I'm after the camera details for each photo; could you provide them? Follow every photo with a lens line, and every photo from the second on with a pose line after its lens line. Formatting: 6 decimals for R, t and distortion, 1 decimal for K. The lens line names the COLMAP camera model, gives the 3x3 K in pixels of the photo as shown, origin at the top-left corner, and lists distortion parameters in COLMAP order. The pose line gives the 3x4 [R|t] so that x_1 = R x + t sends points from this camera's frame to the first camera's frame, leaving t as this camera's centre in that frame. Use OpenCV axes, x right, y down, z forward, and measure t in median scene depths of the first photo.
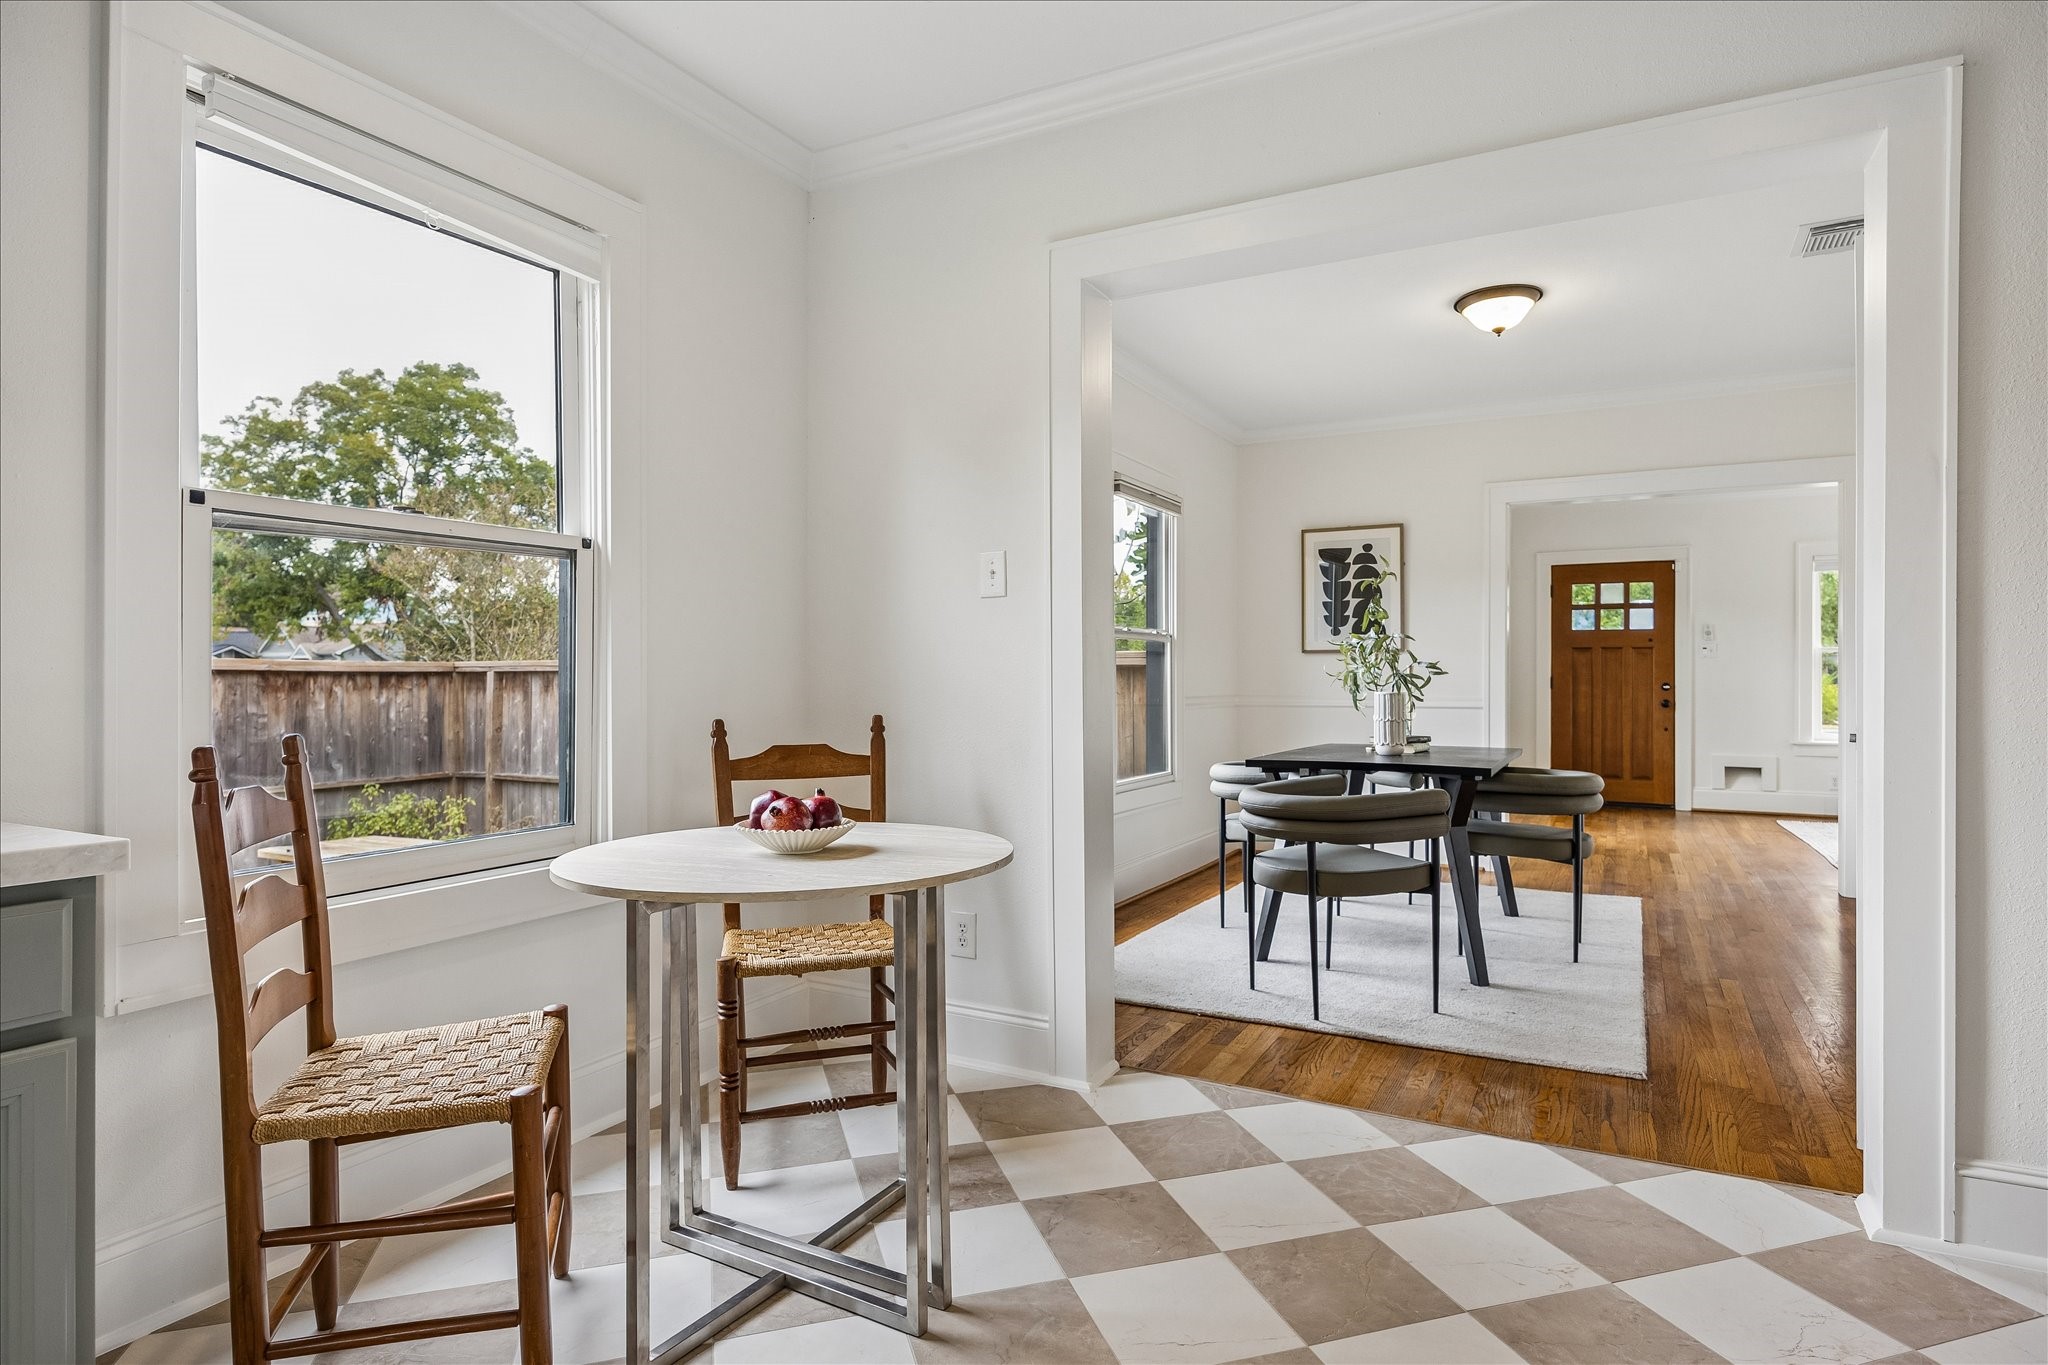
lens RADIAL K [[1085.7, 0, 1011.6], [0, 1085.7, 675.8], [0, 0, 1]] dist [-0.016699, 0.000302]
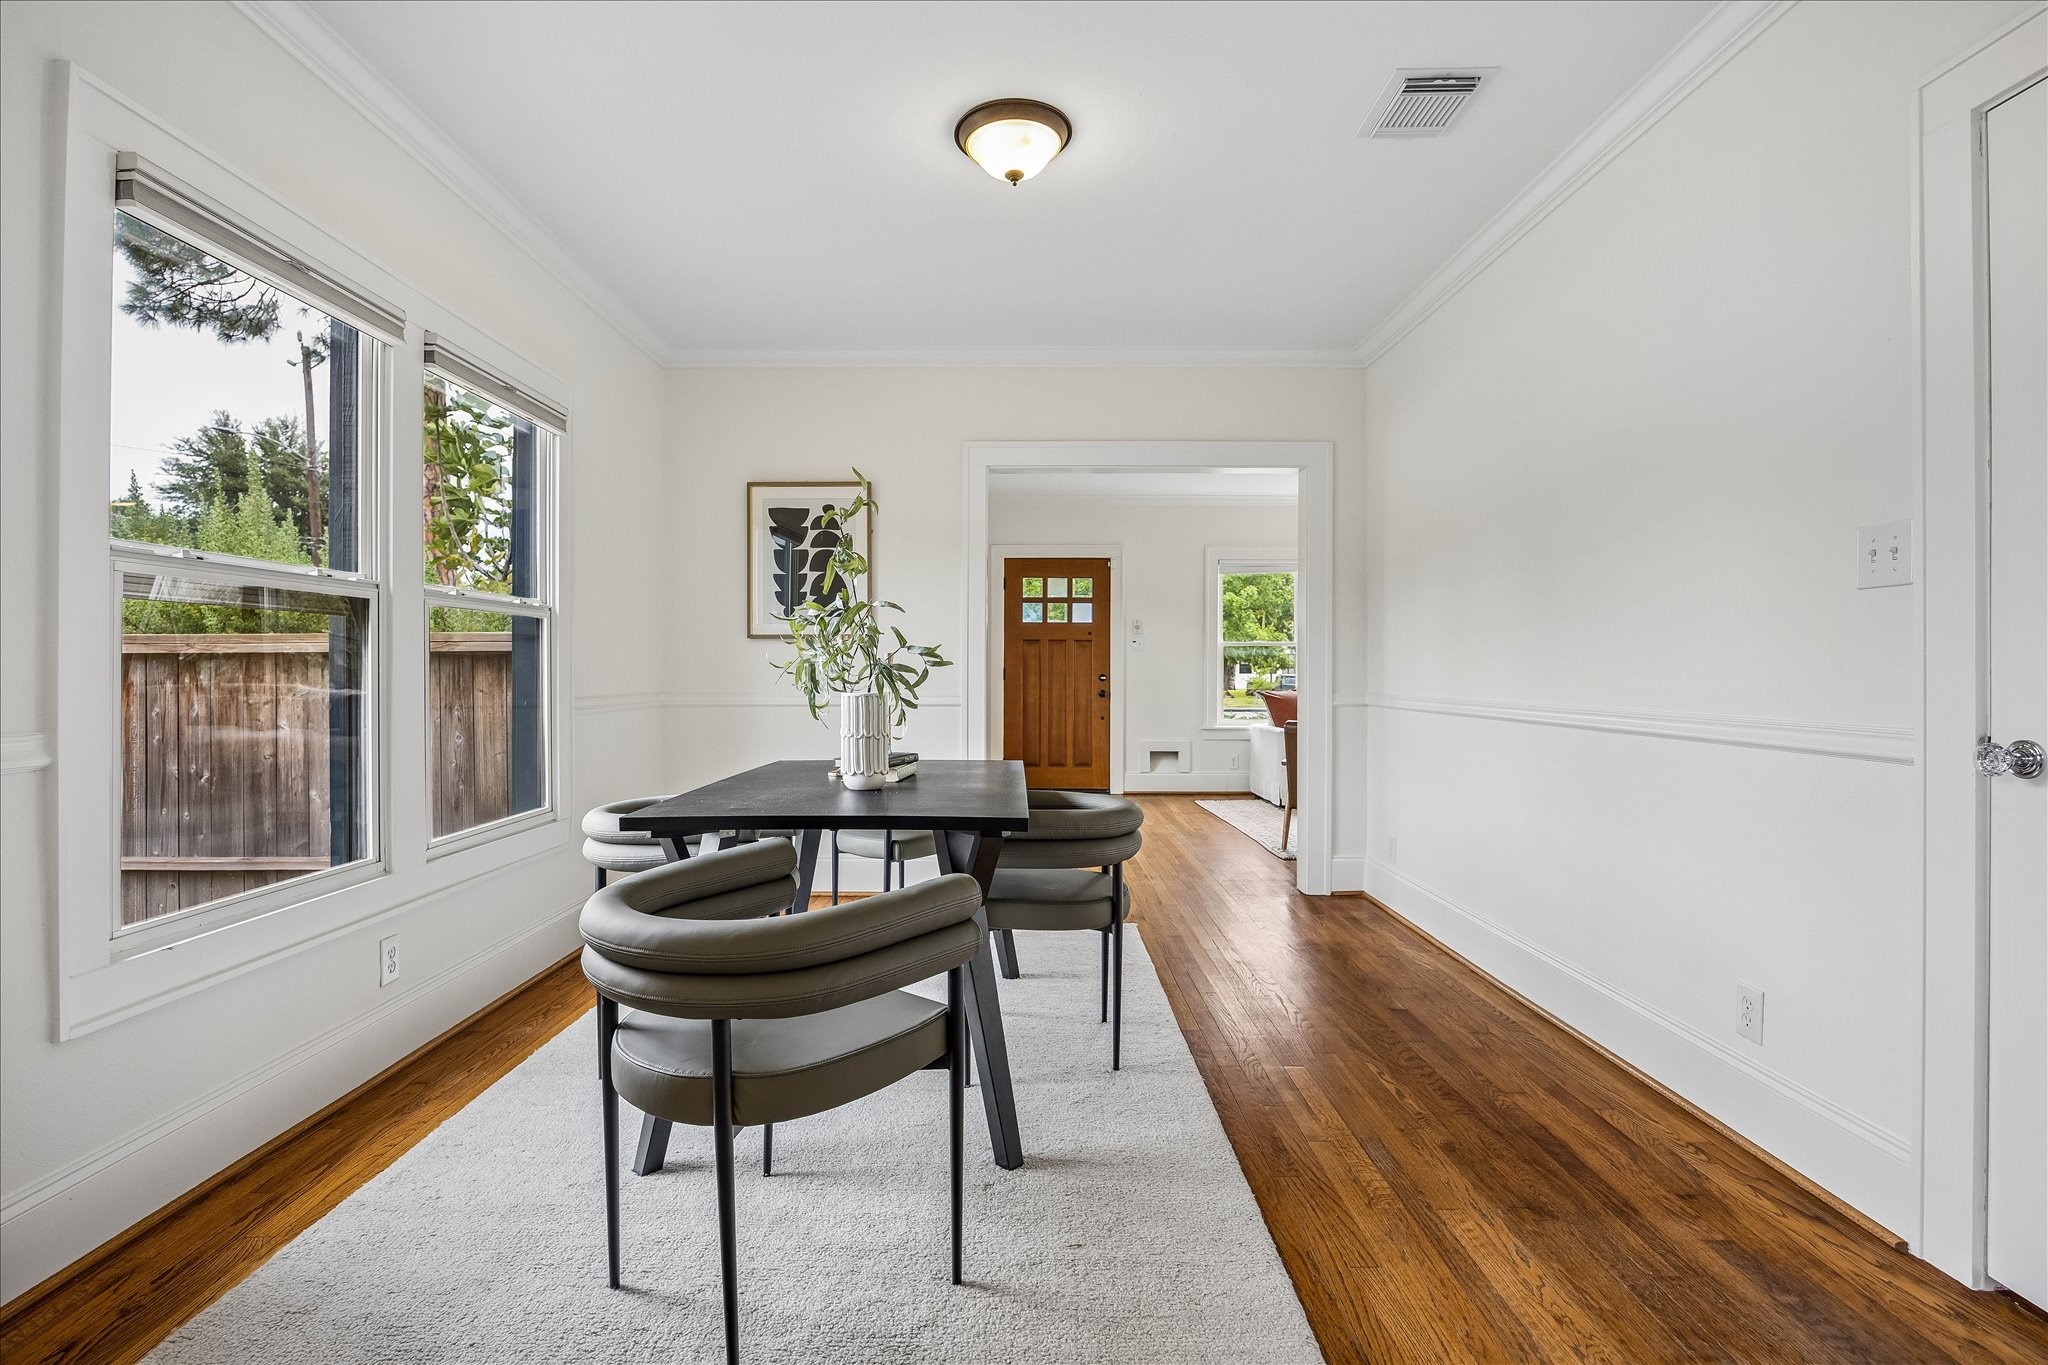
lens RADIAL K [[916.5, 0, 1019.6], [0, 916.5, 672.9], [0, 0, 1]] dist [-0.015055, 0.000602]
pose [[0.864596, -0.002234, 0.502462, 0.112451], [-0.001183, 0.999978, 0.006482, -0.000401], [-0.502466, -0.006199, 0.864575, 0.350851]]
